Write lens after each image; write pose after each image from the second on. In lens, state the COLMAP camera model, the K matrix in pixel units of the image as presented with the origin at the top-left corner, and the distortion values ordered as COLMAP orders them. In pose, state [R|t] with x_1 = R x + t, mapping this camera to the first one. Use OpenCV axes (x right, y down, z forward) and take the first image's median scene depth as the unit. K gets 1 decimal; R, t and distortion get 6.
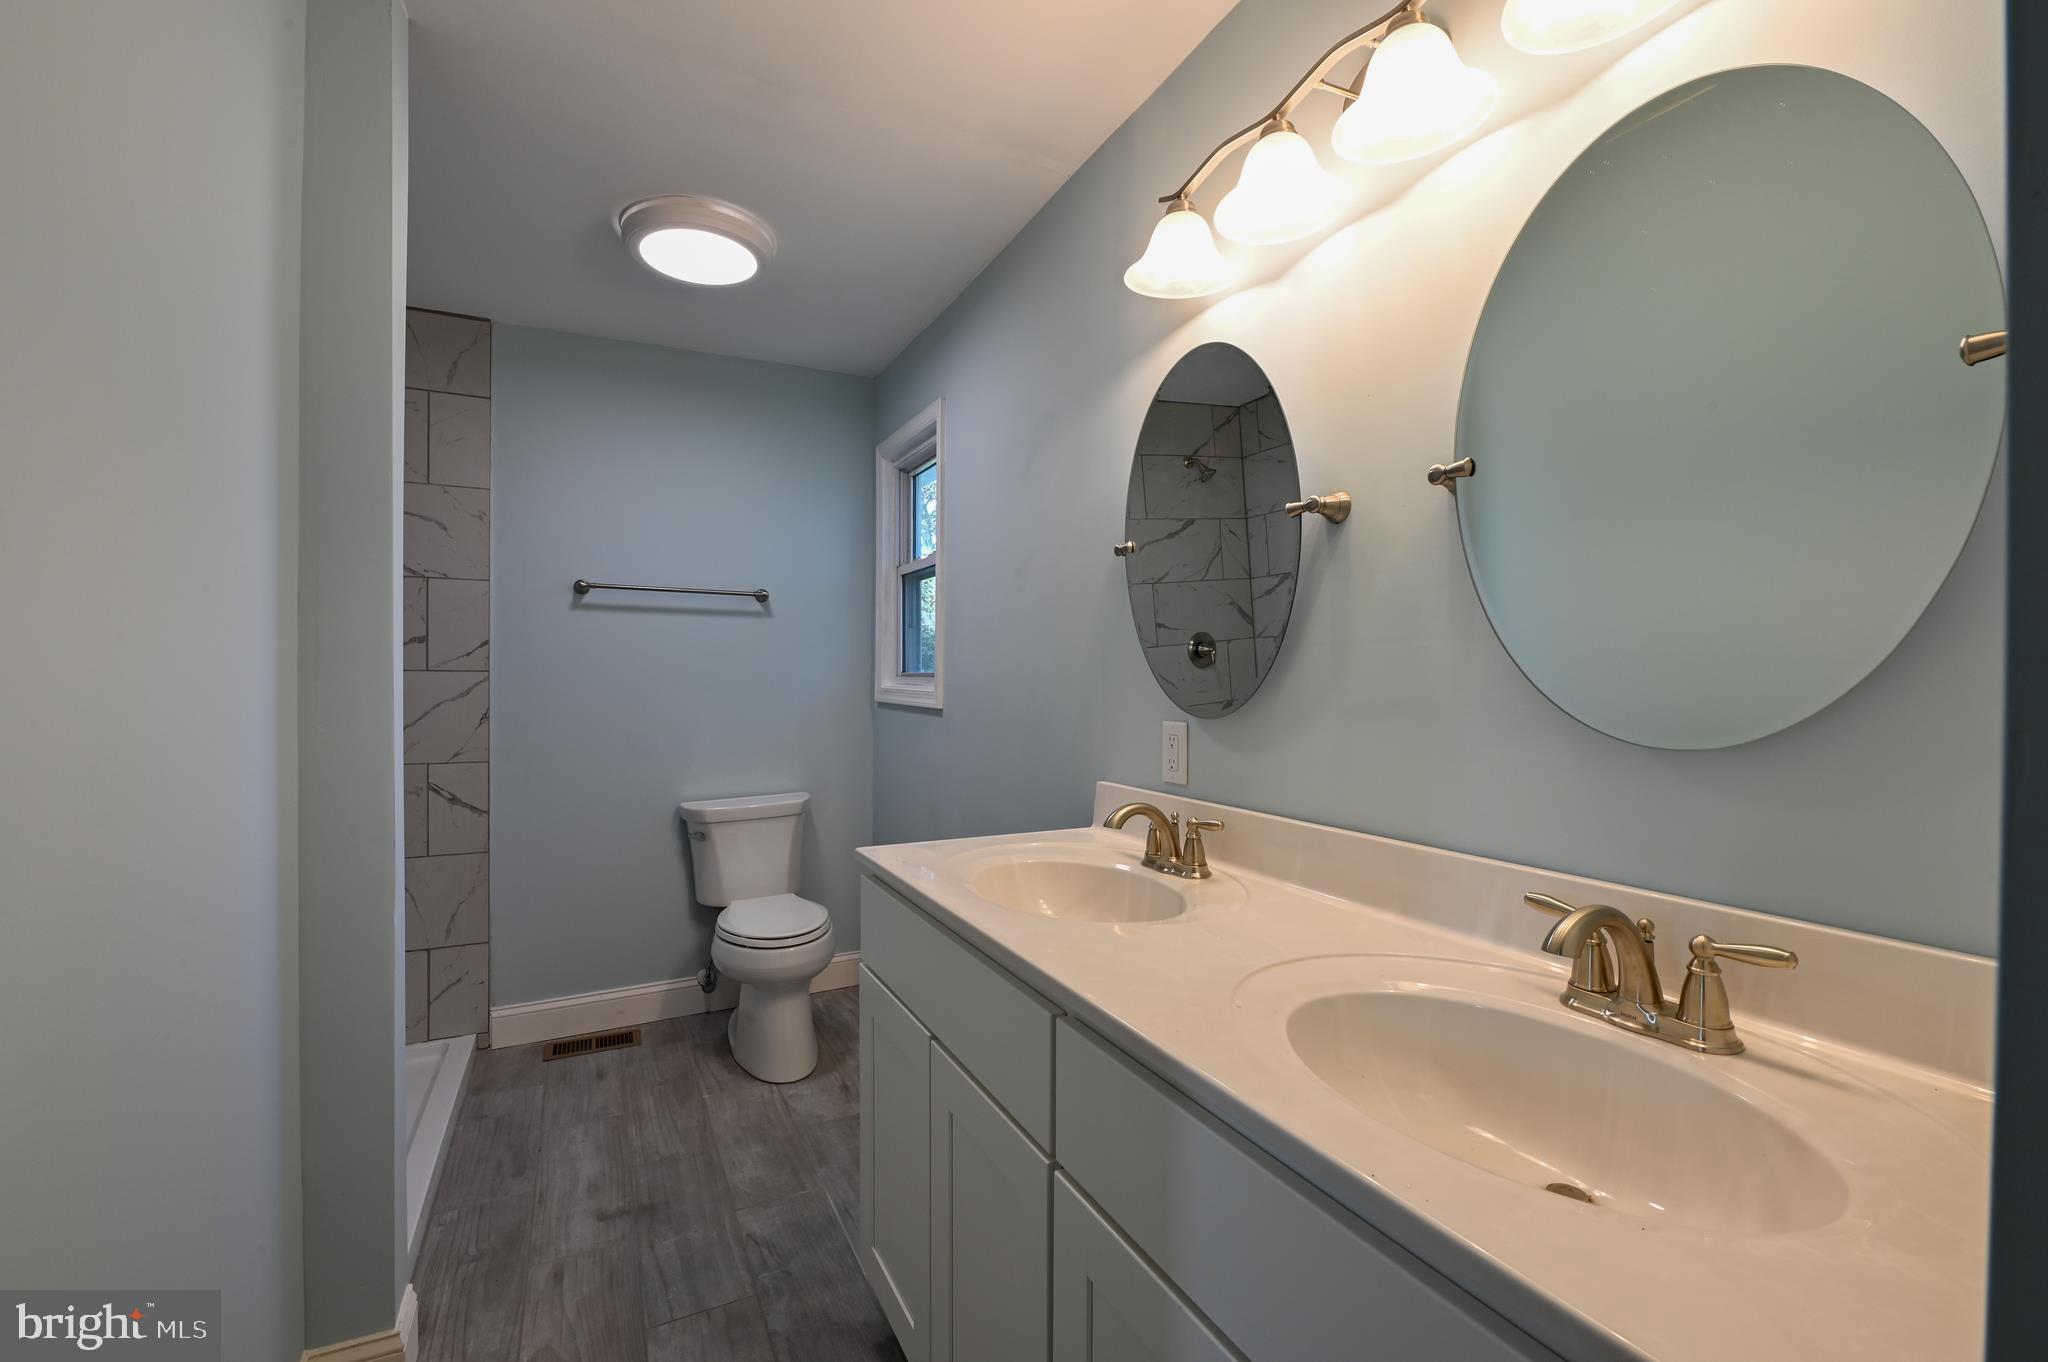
lens RADIAL K [[861.9, 0, 1030.1], [0, 861.9, 691.6], [0, 0, 1]] dist [-0.000530, -0.029373]
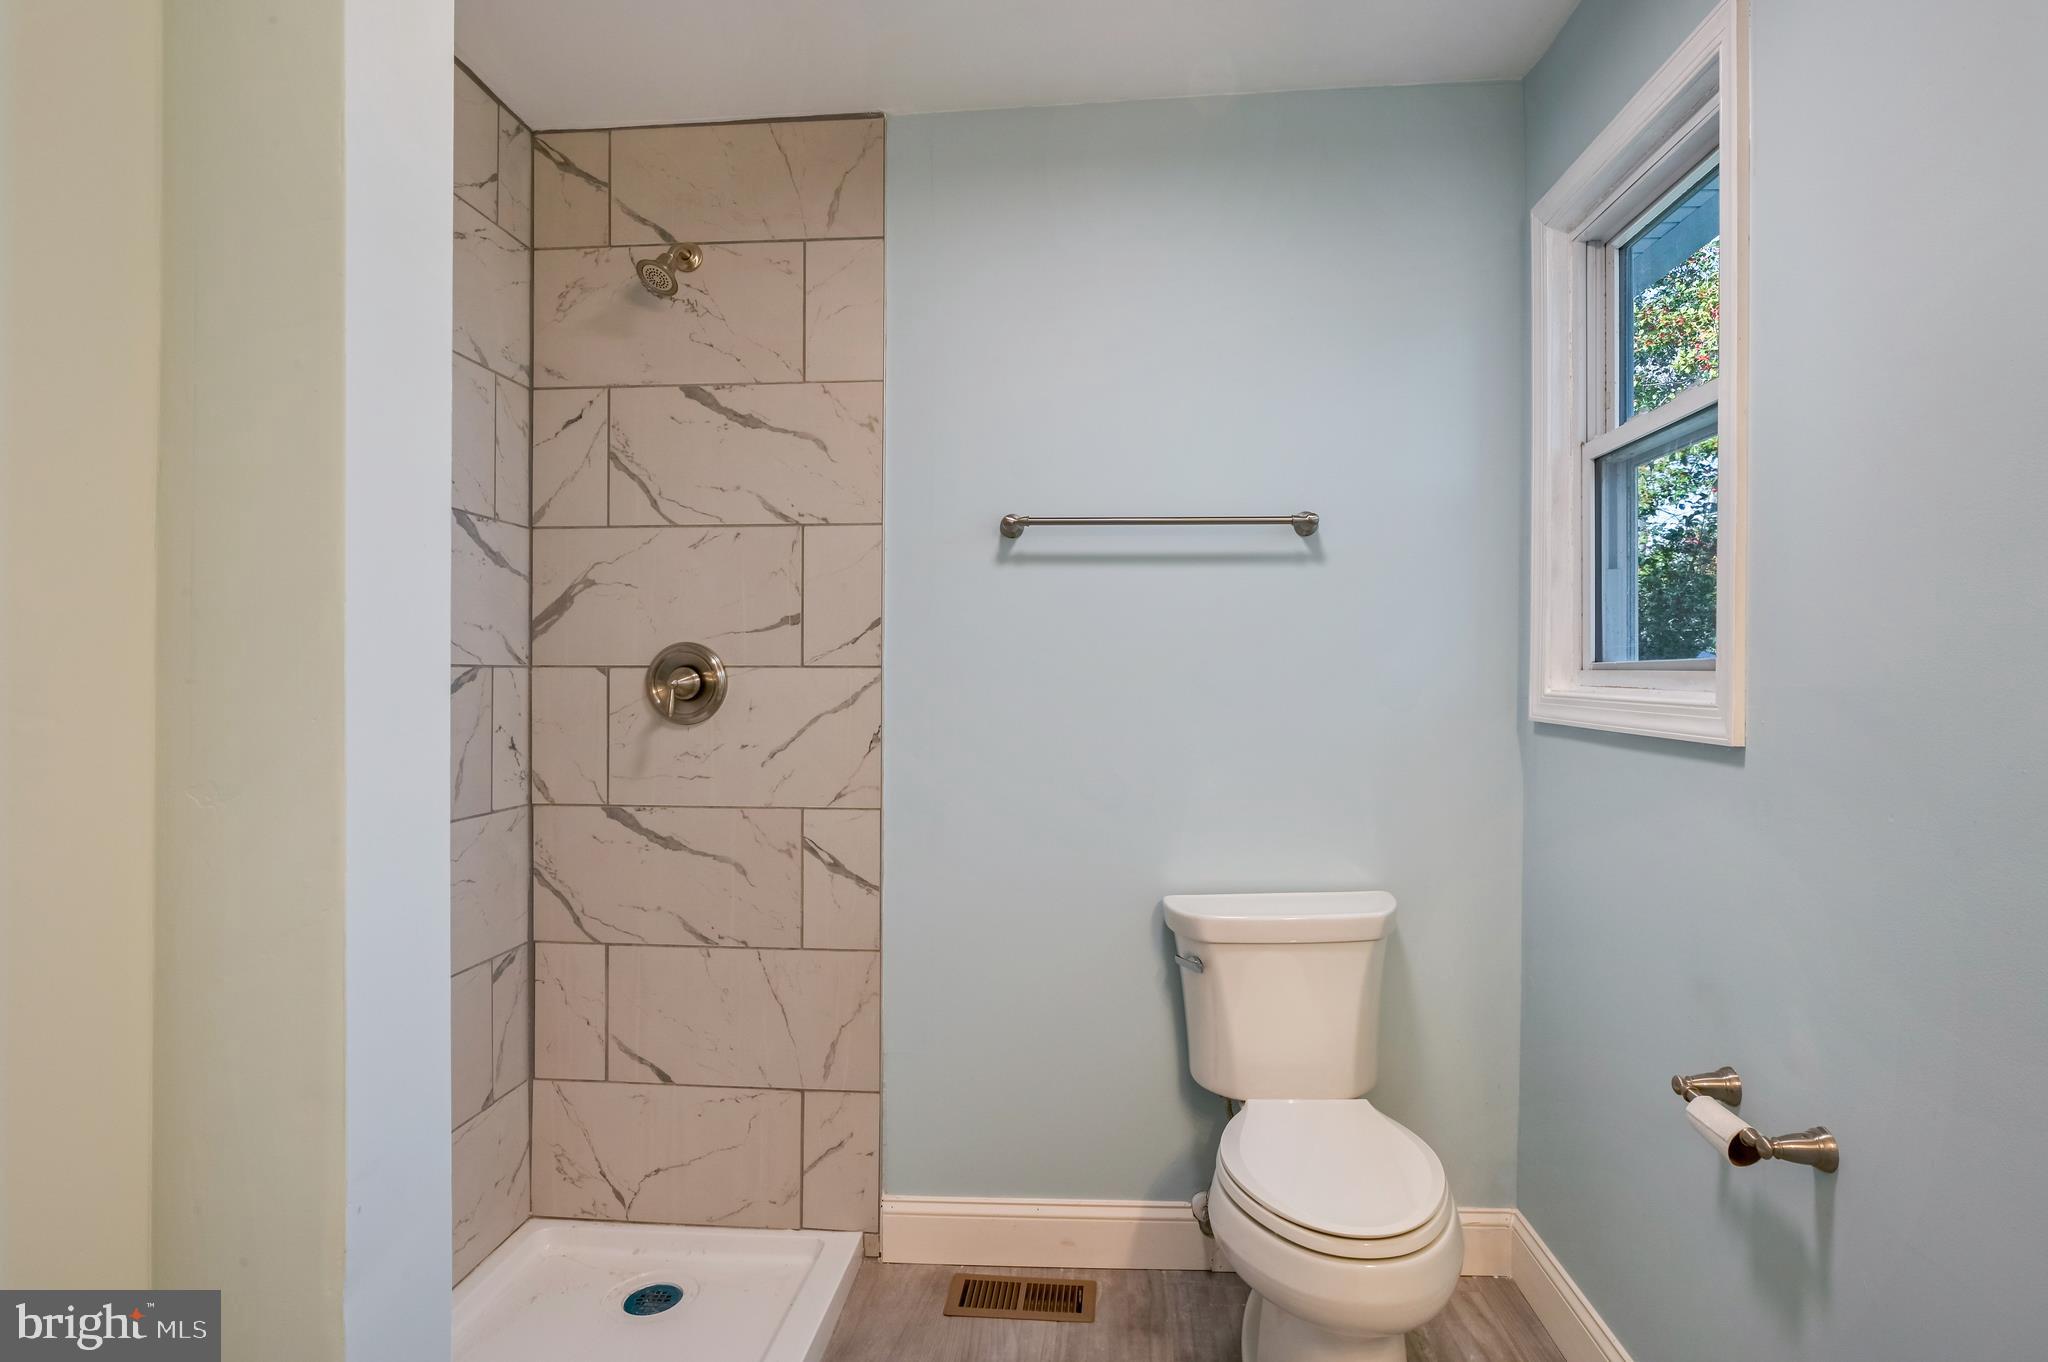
lens RADIAL K [[1056.7, 0, 1043.7], [0, 1056.7, 691.1], [0, 0, 1]] dist [-0.001789, -0.000428]
pose [[0.858341, 0.001215, -0.513078, -0.125022], [-0.002317, 0.999996, -0.001509, -0.004634], [0.513074, 0.002484, 0.858341, 0.385857]]
